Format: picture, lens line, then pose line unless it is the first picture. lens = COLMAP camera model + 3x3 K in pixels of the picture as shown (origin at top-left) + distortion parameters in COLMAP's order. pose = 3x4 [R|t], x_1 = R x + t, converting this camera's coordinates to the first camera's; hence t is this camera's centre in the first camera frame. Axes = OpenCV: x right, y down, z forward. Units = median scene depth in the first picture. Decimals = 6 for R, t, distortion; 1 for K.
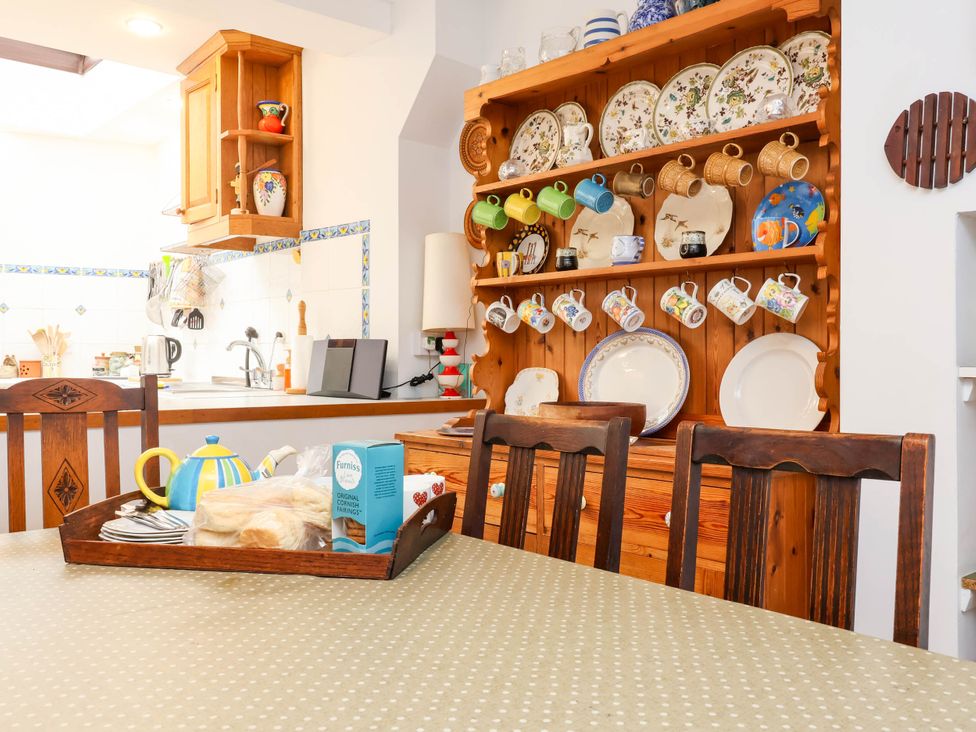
lens RADIAL K [[853.8, 0, 496.8], [0, 853.8, 356.1], [0, 0, 1]] dist [0.011679, -0.005319]
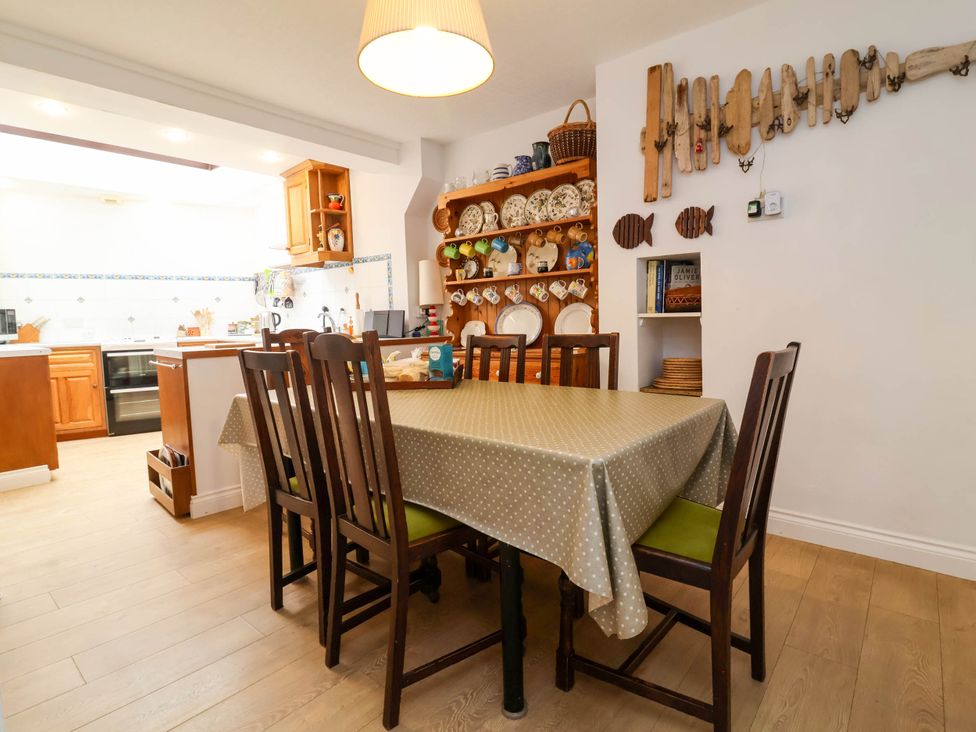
lens RADIAL K [[502.2, 0, 496.7], [0, 502.2, 358.2], [0, 0, 1]] dist [-0.000589, -0.014795]
pose [[0.988237, -0.041962, 0.147059, -0.096048], [0.030234, 0.996247, 0.081100, 0.006249], [-0.149910, -0.075700, 0.985797, -0.325878]]
